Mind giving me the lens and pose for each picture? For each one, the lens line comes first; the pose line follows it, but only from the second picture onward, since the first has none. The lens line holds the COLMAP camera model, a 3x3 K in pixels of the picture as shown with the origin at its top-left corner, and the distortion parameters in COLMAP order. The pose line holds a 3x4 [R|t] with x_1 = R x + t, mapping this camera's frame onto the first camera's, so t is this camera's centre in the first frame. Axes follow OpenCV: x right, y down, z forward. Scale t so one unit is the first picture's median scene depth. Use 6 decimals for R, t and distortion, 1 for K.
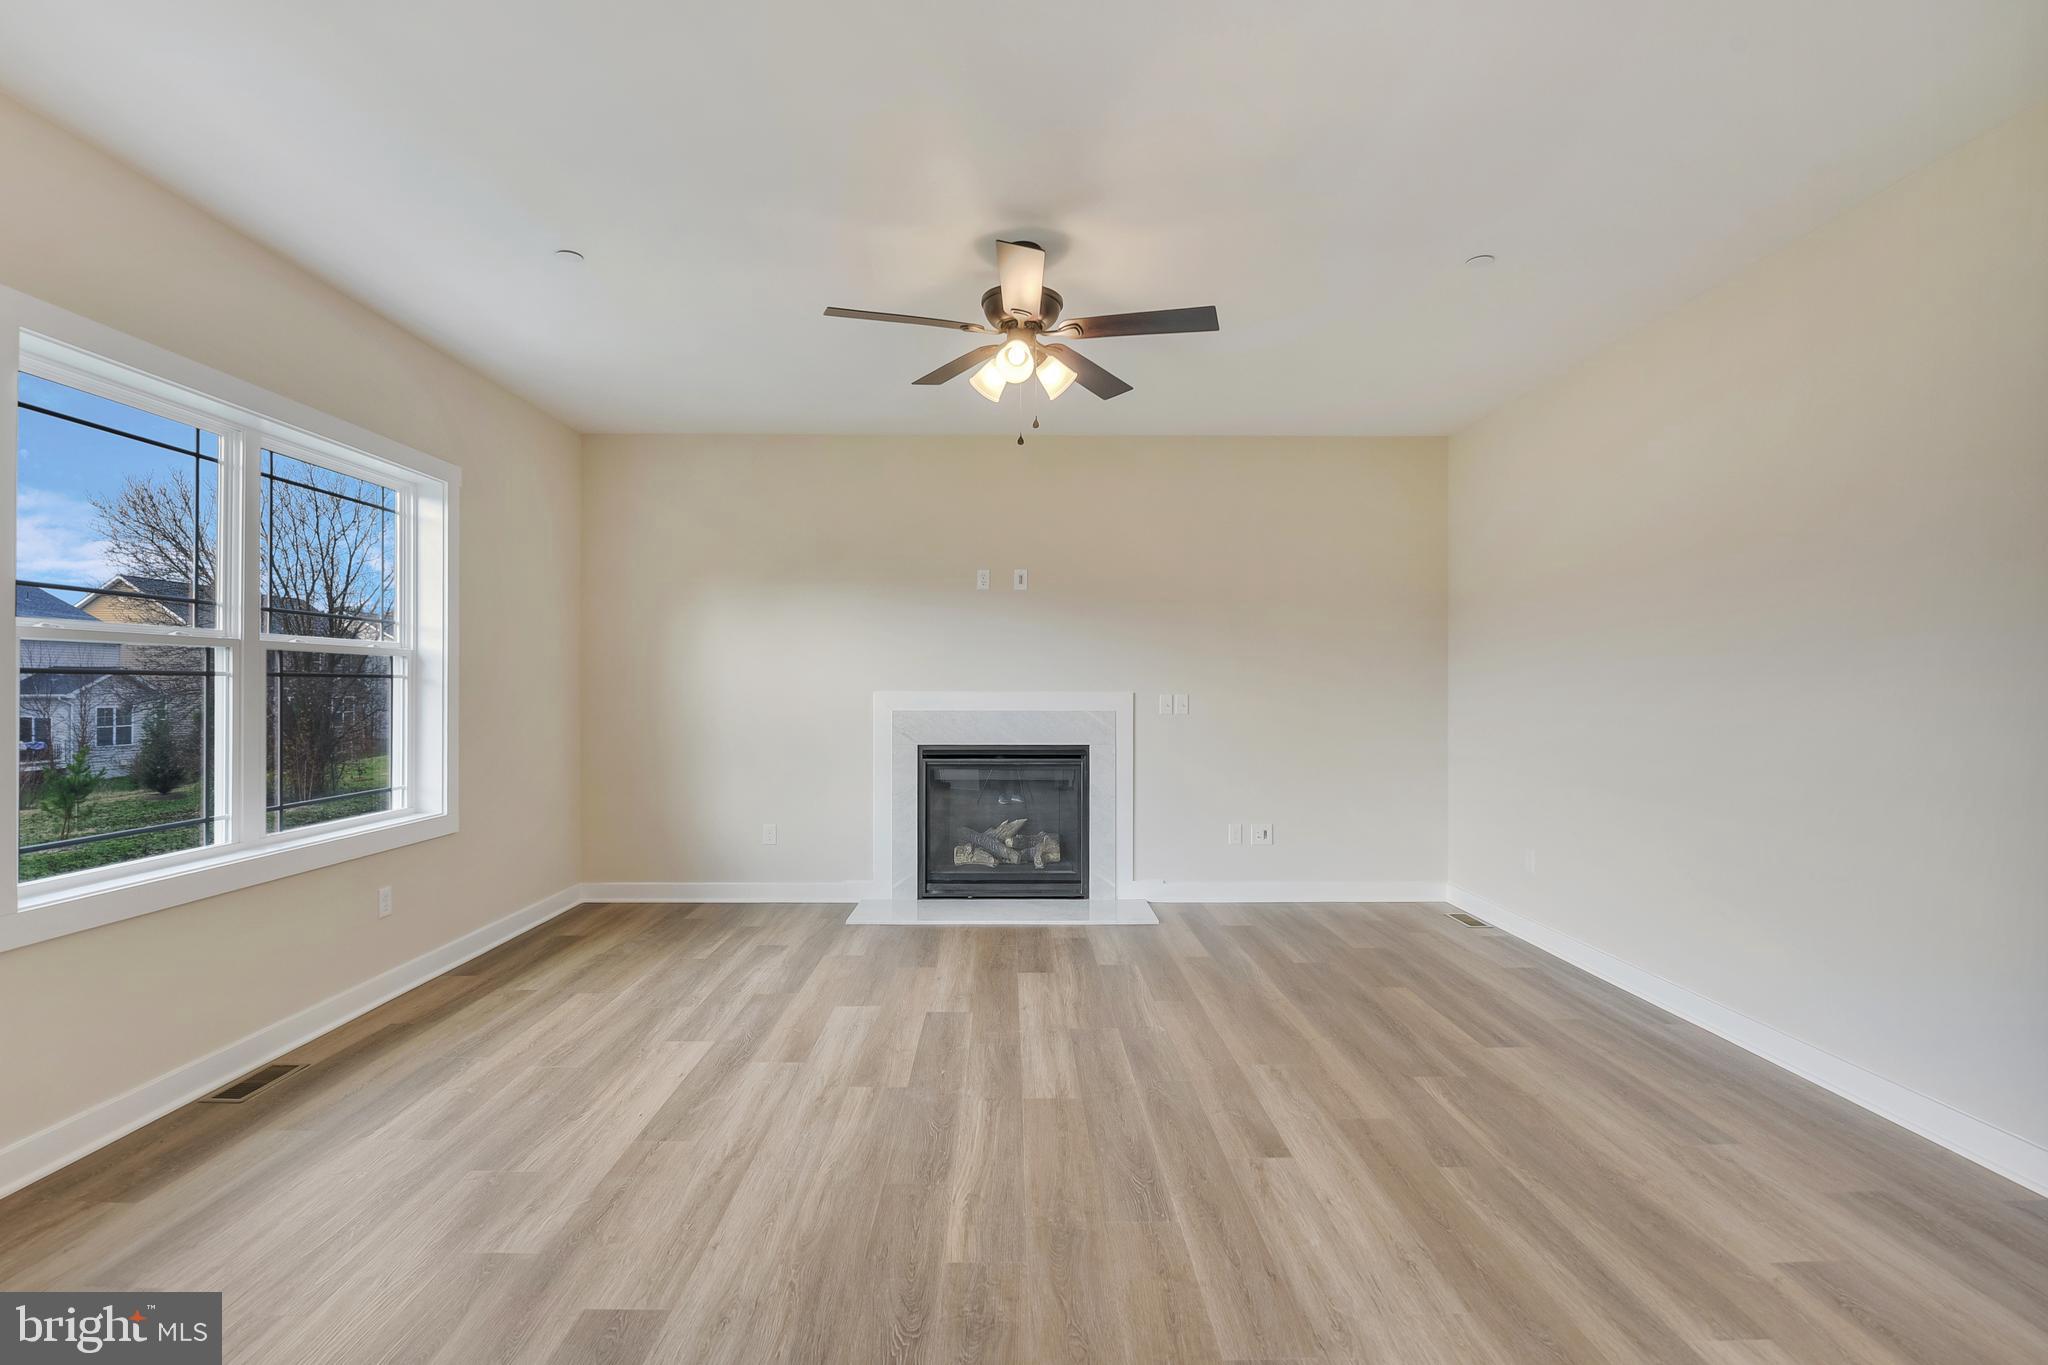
lens RADIAL K [[908.2, 0, 1017.9], [0, 908.2, 696.5], [0, 0, 1]] dist [-0.002608, -0.008600]
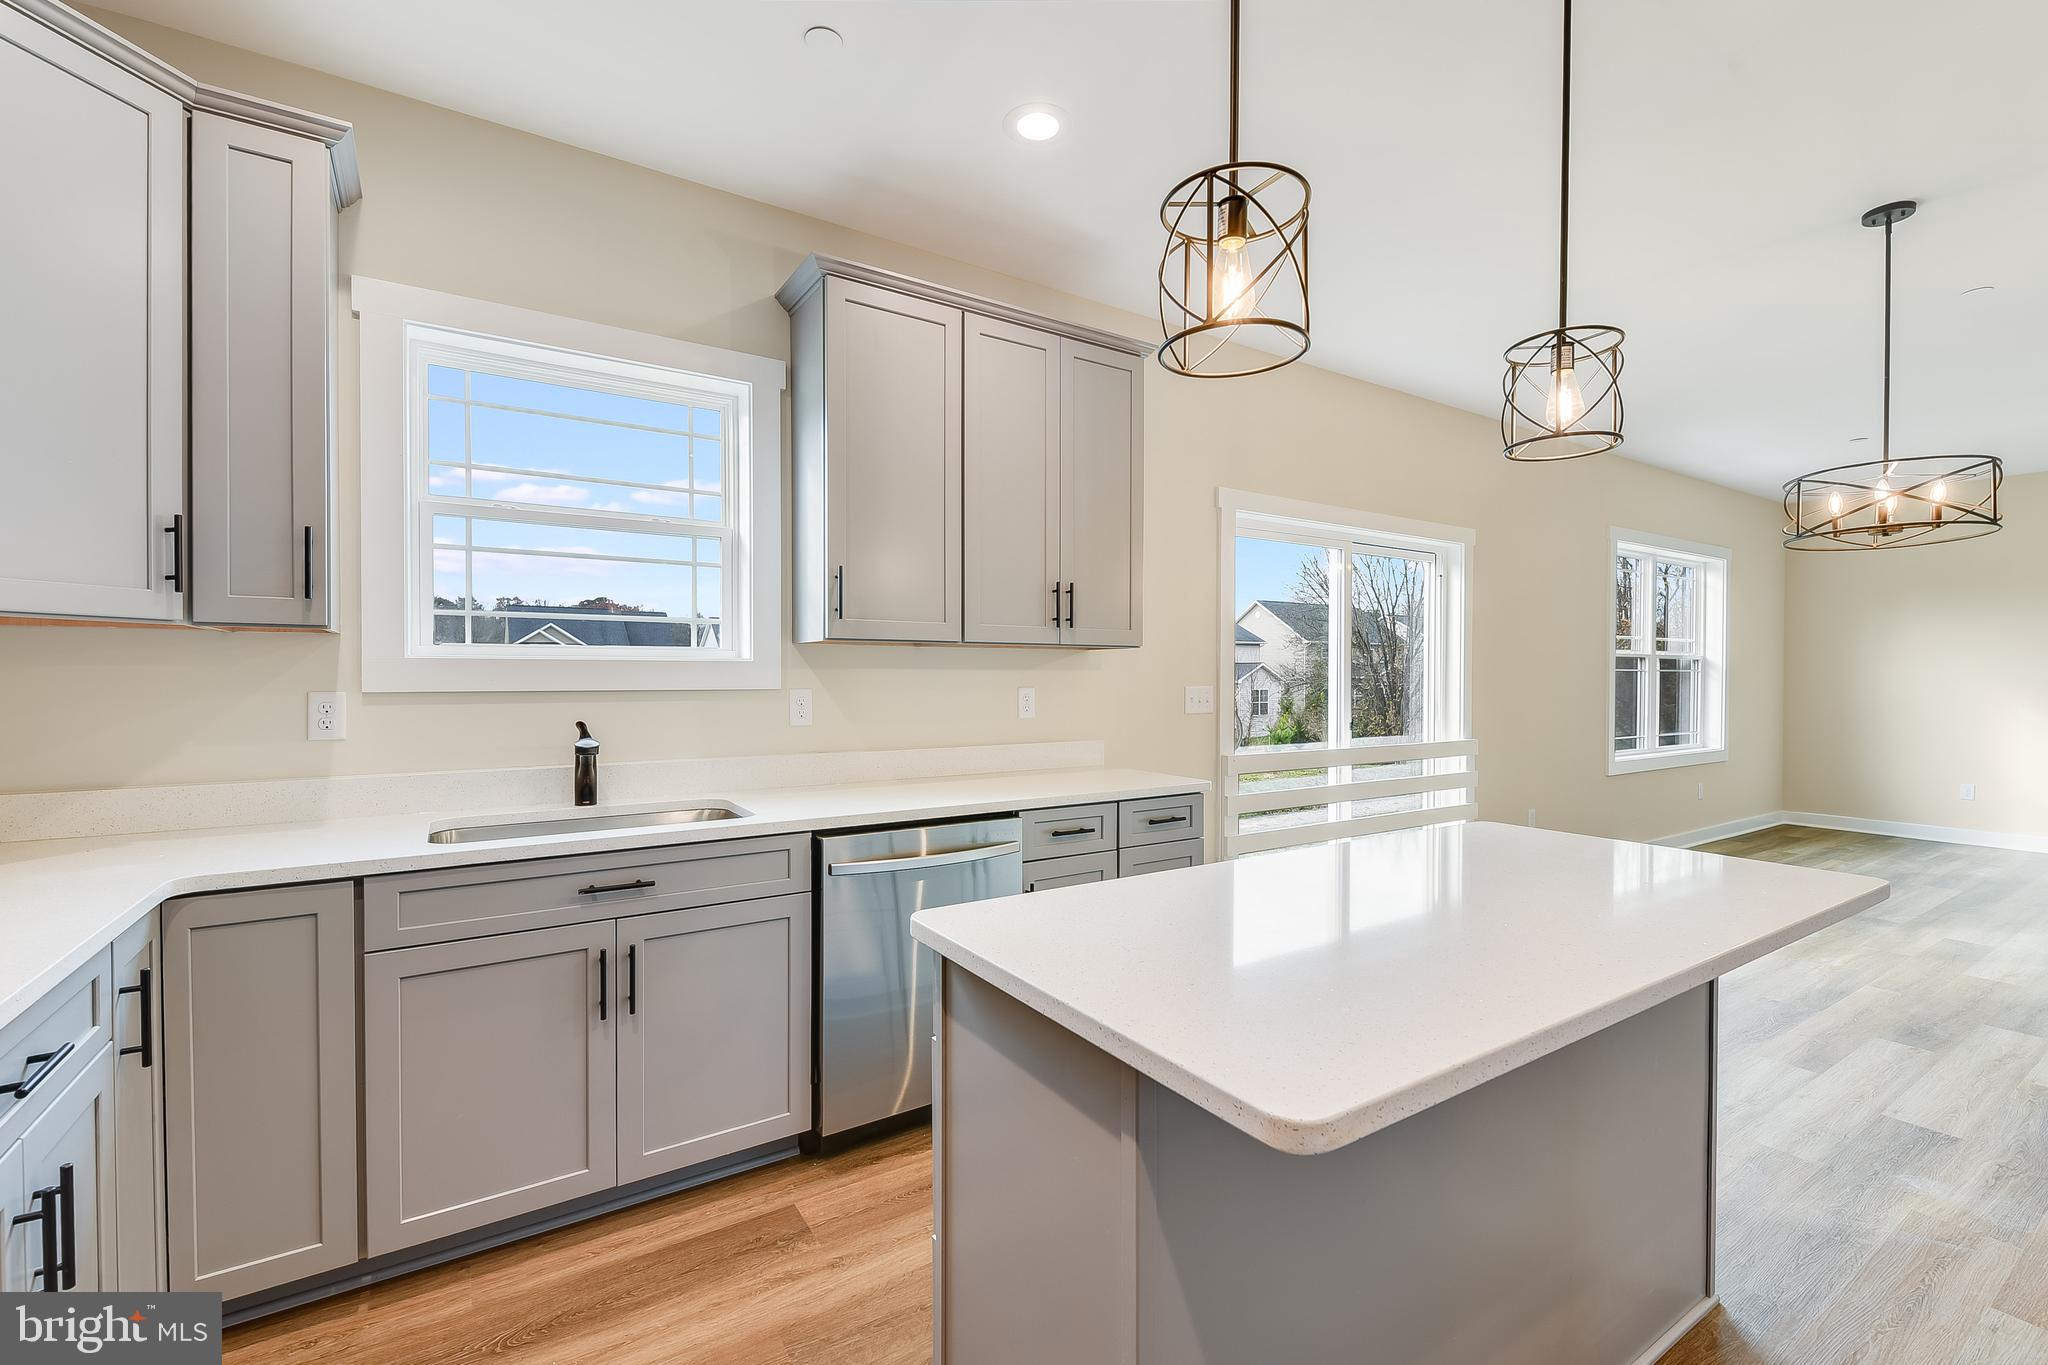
lens RADIAL K [[875.7, 0, 1029.0], [0, 875.7, 683.8], [0, 0, 1]] dist [0.001079, -0.000663]
pose [[0.538065, 0.007566, -0.842870, 0.078770], [-0.009879, 0.999948, 0.002670, 0.011868], [0.842846, 0.006890, 0.538111, -1.101327]]
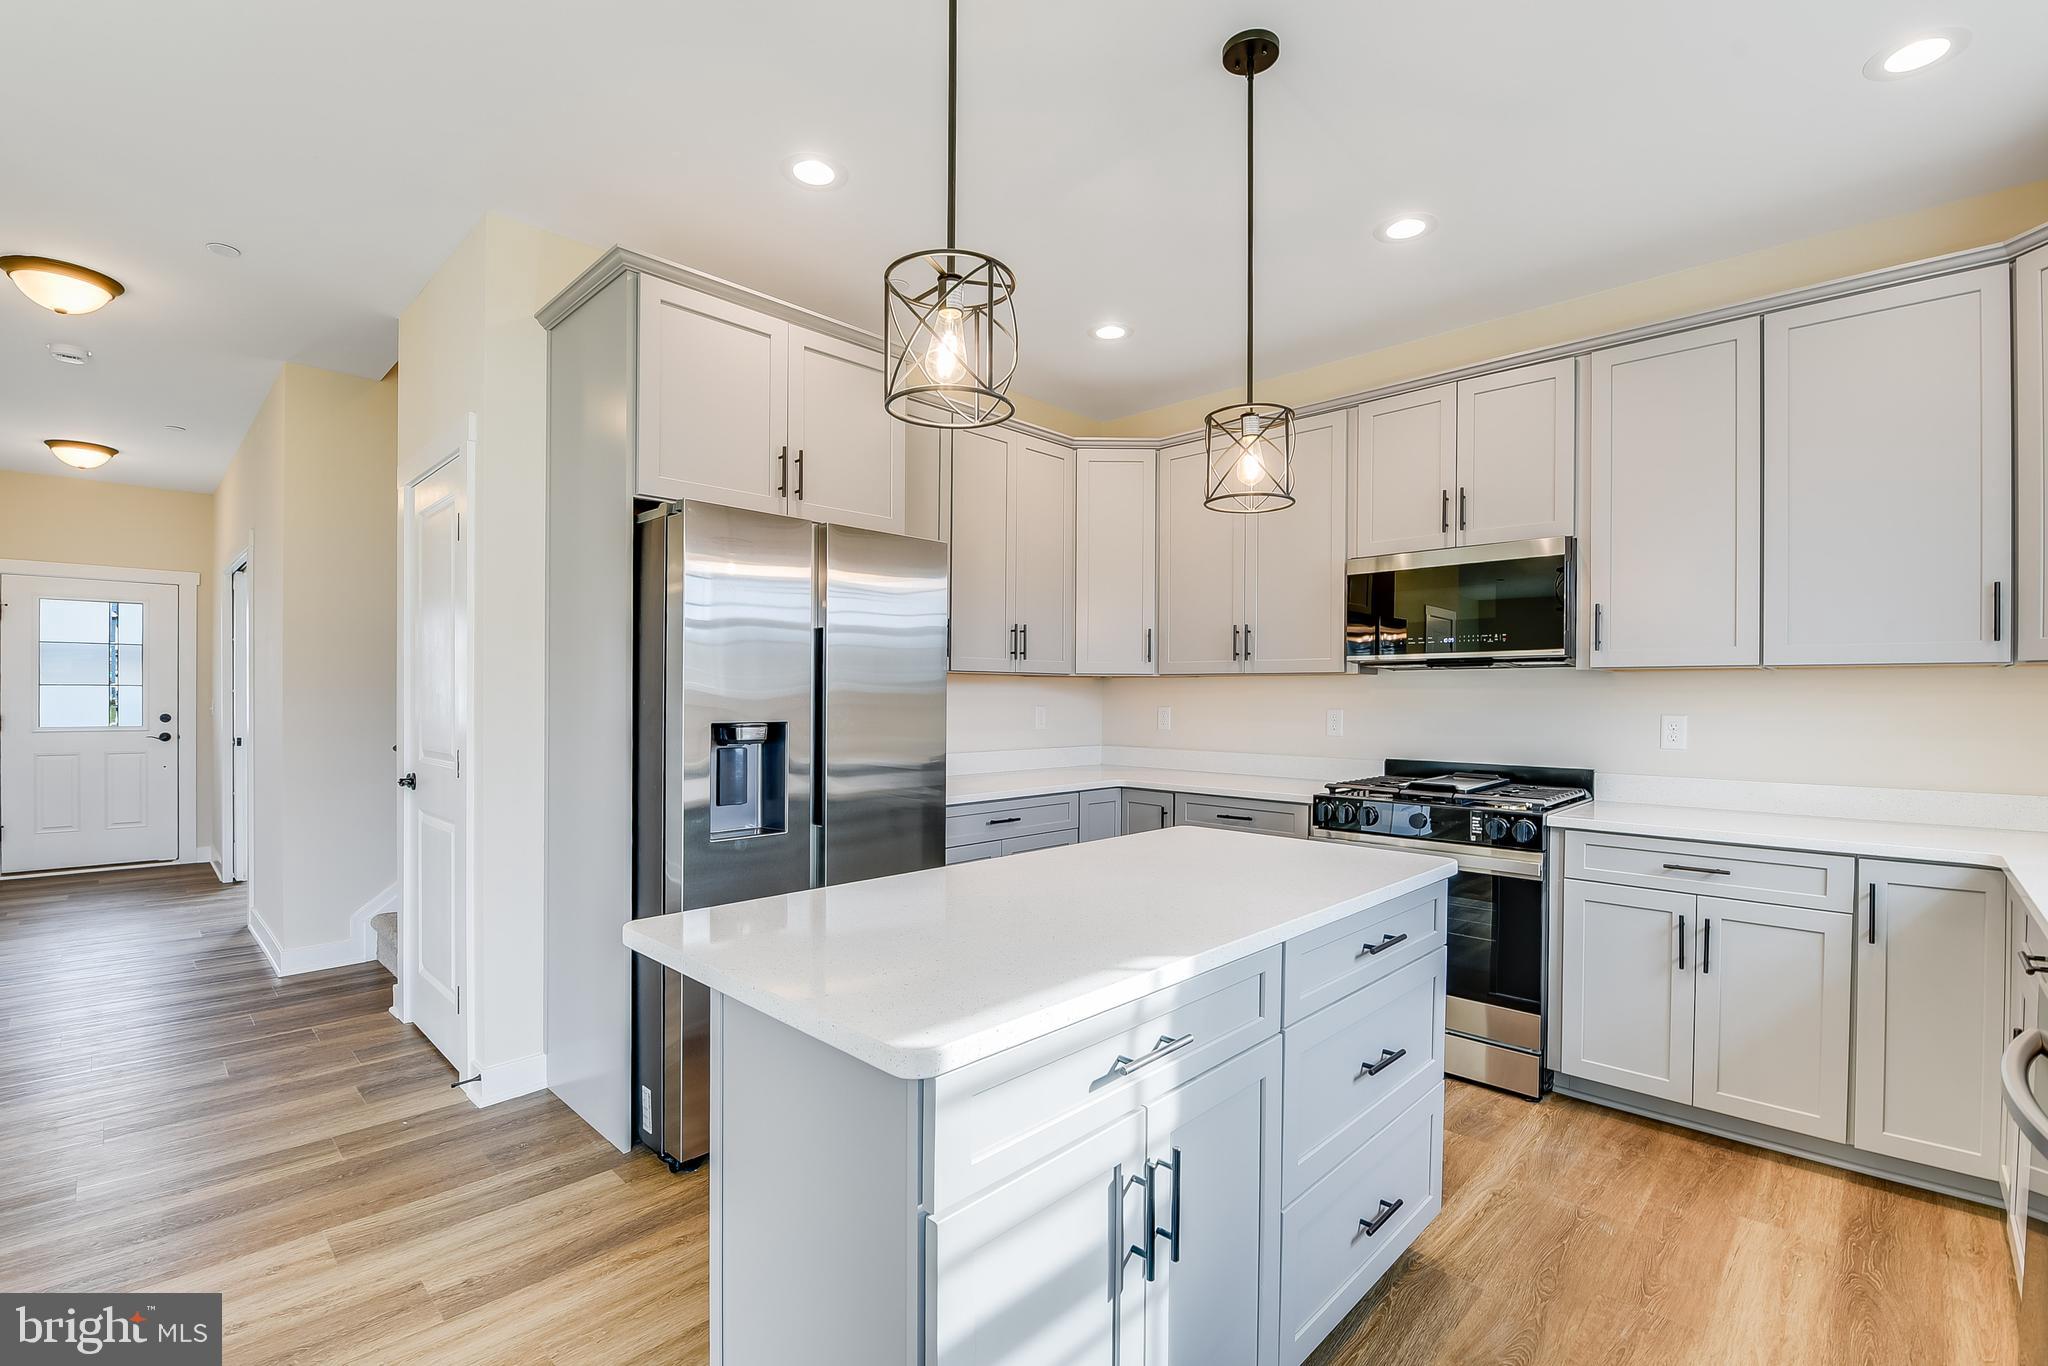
lens RADIAL K [[908.2, 0, 1017.9], [0, 908.2, 697.0], [0, 0, 1]] dist [-0.002608, -0.008600]
pose [[-0.705782, -0.008420, 0.708379, -0.435189], [0.000738, 0.999920, 0.012621, 0.000782], [-0.708429, 0.009431, -0.705719, -0.391086]]
